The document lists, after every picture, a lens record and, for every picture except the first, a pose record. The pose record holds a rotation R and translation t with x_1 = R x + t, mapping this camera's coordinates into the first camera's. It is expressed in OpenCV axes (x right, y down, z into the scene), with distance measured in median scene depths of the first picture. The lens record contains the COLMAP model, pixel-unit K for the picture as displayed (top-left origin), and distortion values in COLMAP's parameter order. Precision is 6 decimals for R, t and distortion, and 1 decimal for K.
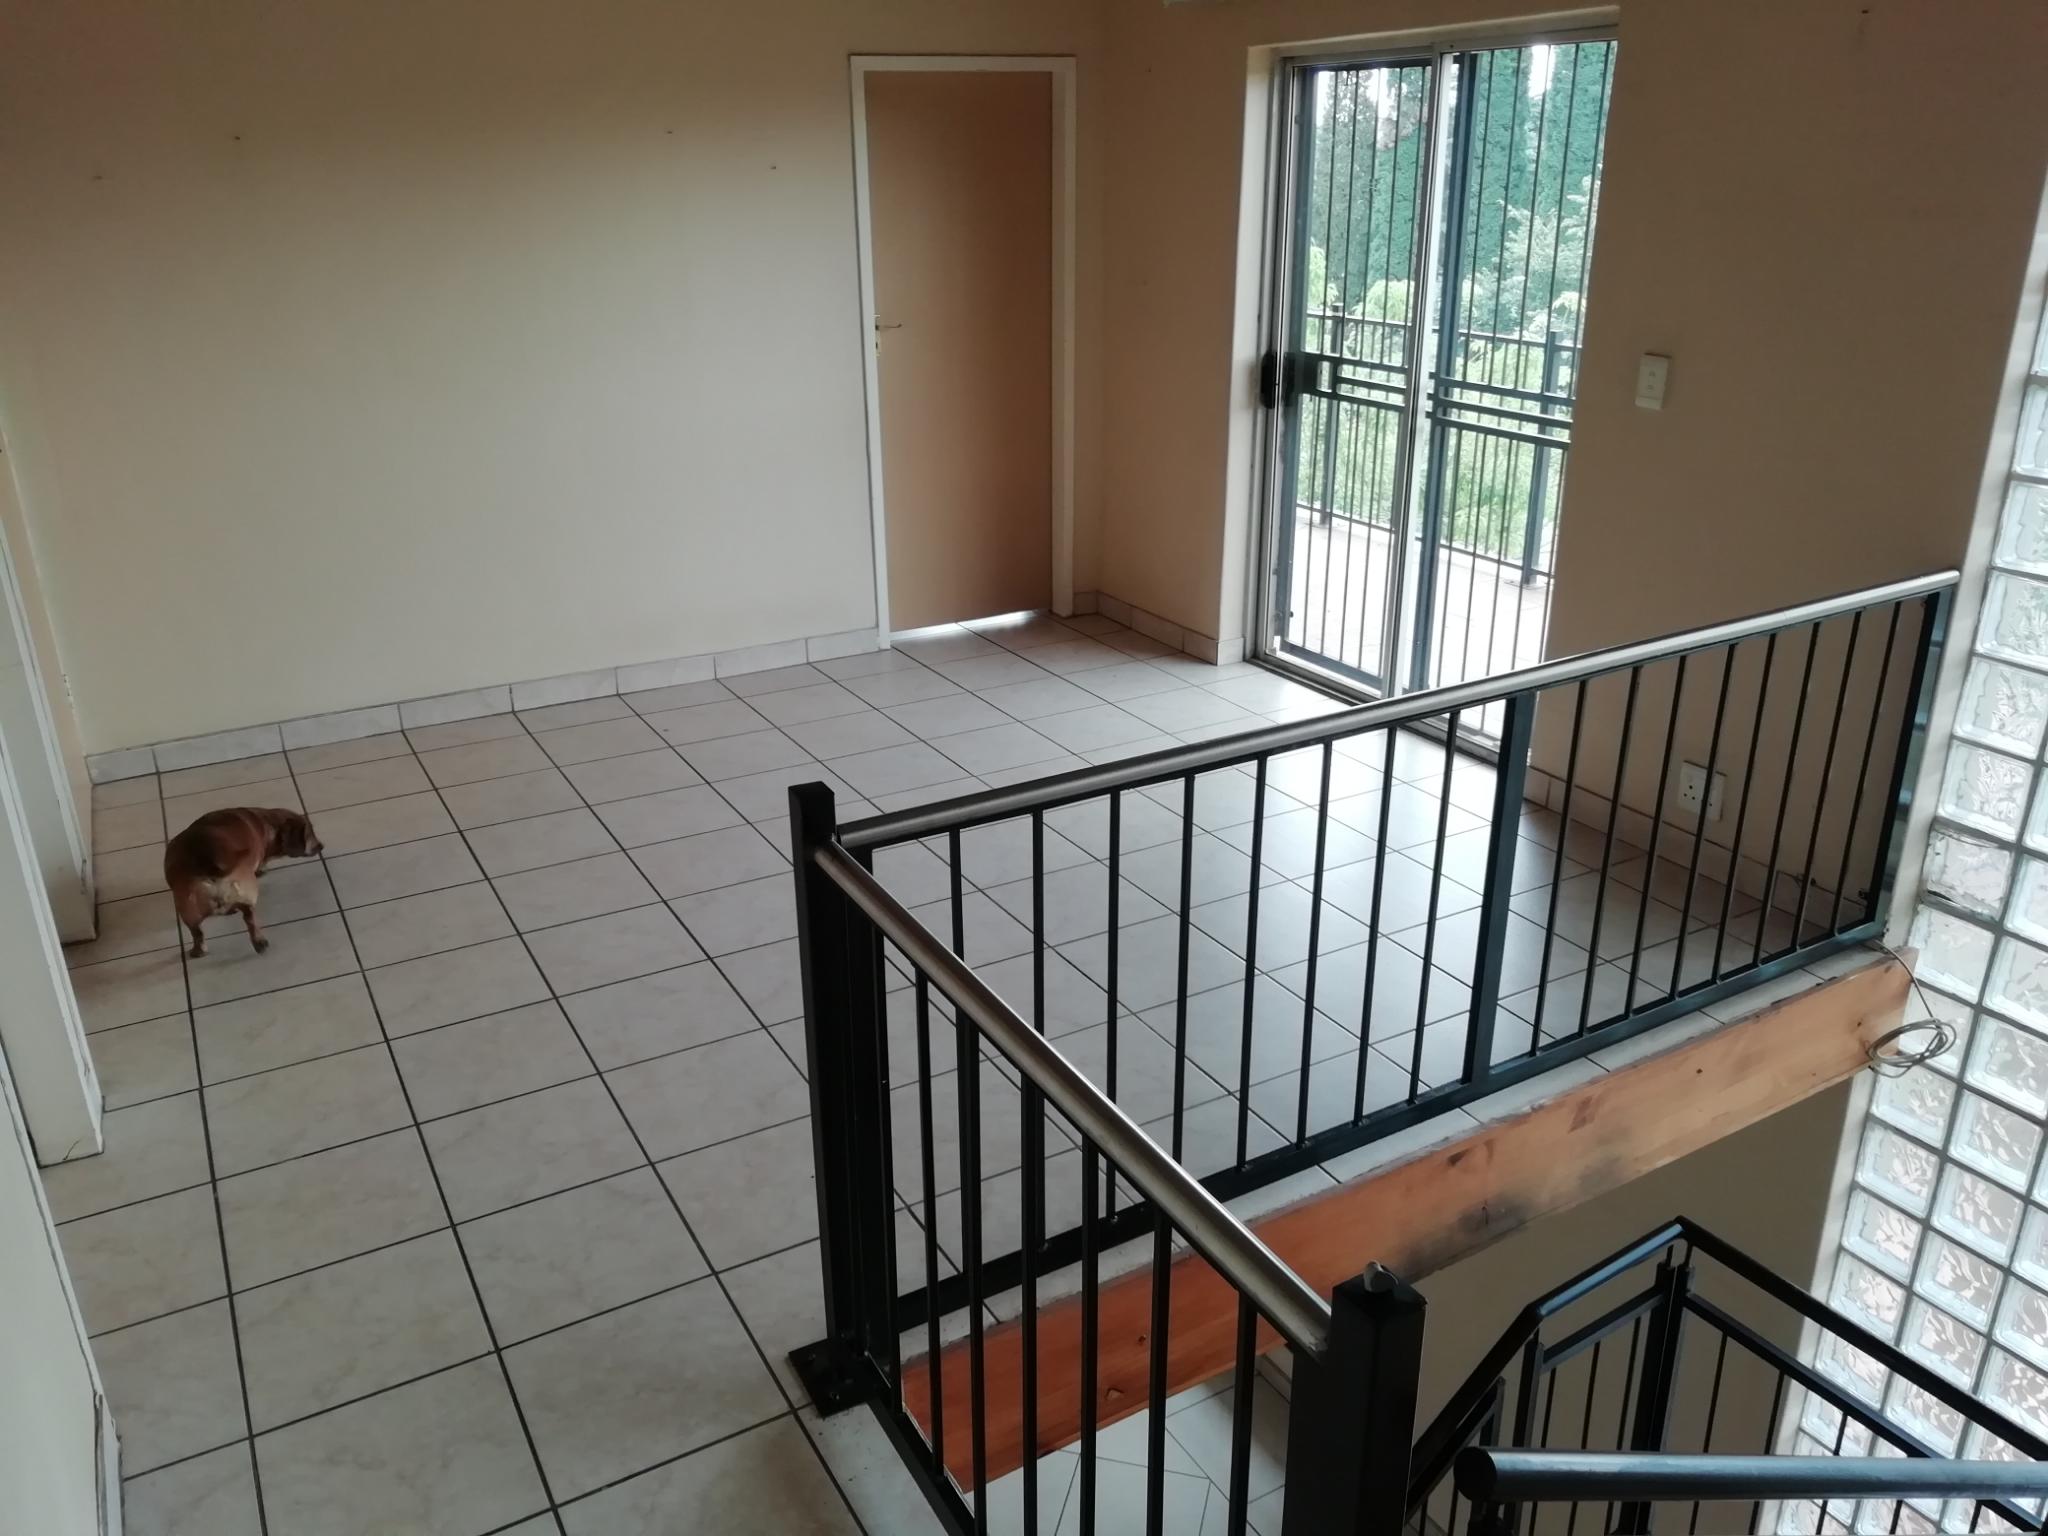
lens RADIAL K [[1563.7, 0, 1026.9], [0, 1563.7, 766.1], [0, 0, 1]] dist [0.012118, -0.015152]
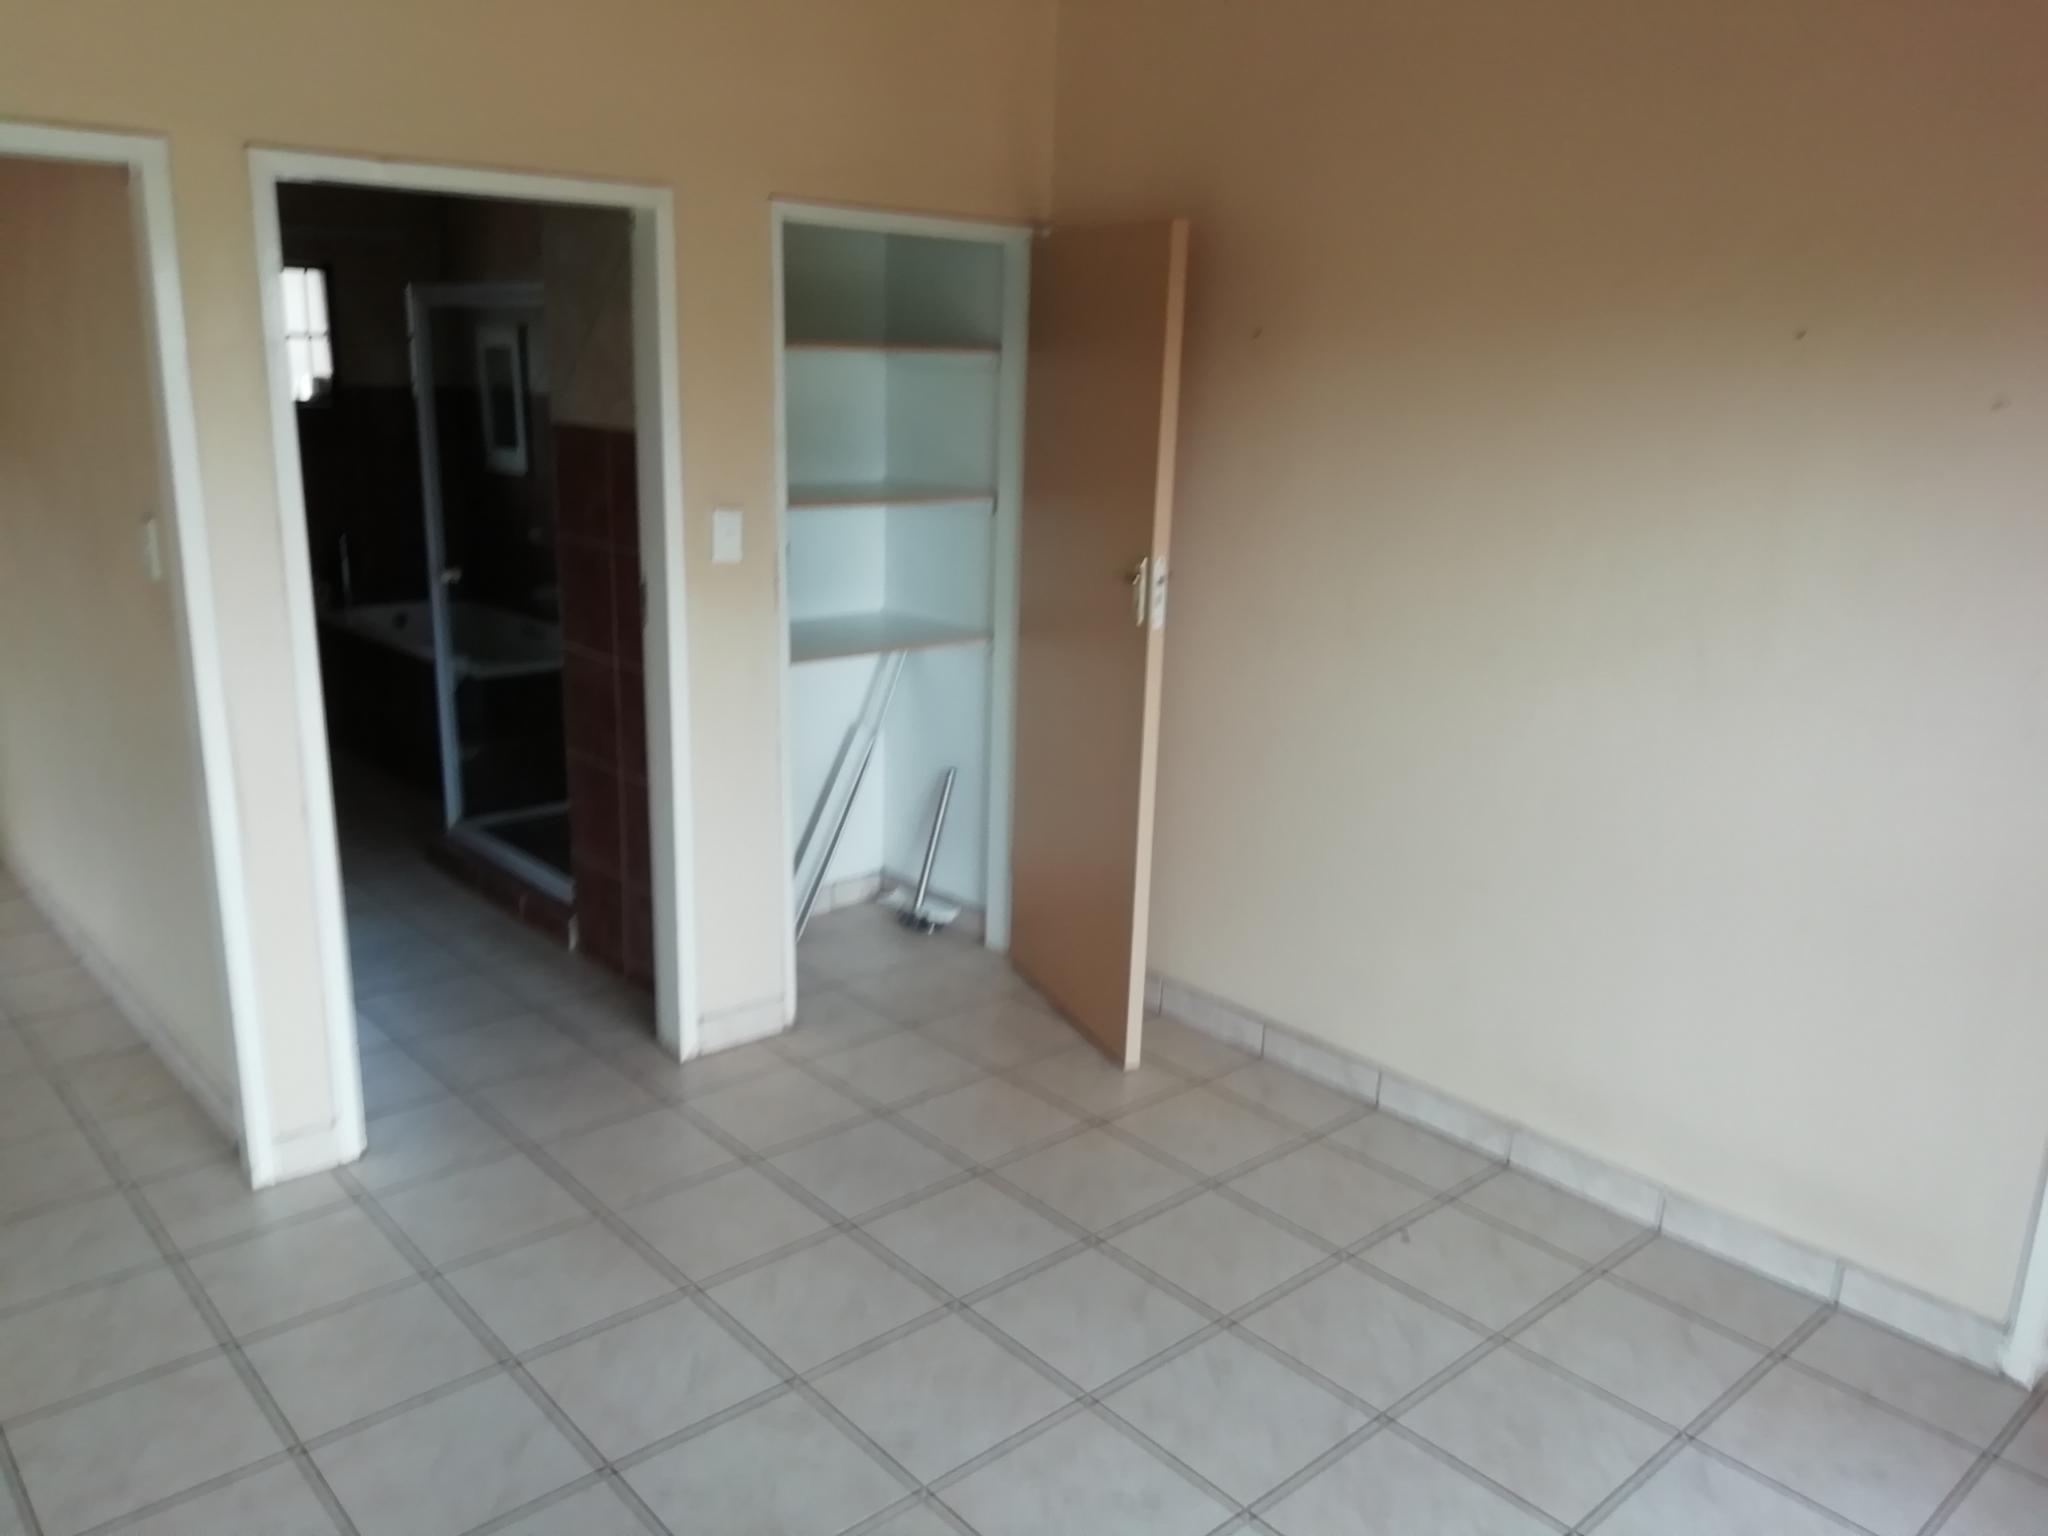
lens RADIAL K [[1563.7, 0, 1018.8], [0, 1563.7, 772.9], [0, 0, 1]] dist [0.012118, -0.015152]
pose [[0.203921, 0.264029, -0.942711, 0.270848], [-0.377830, 0.909566, 0.173016, -0.234415], [0.903139, 0.320903, 0.285238, 0.602444]]
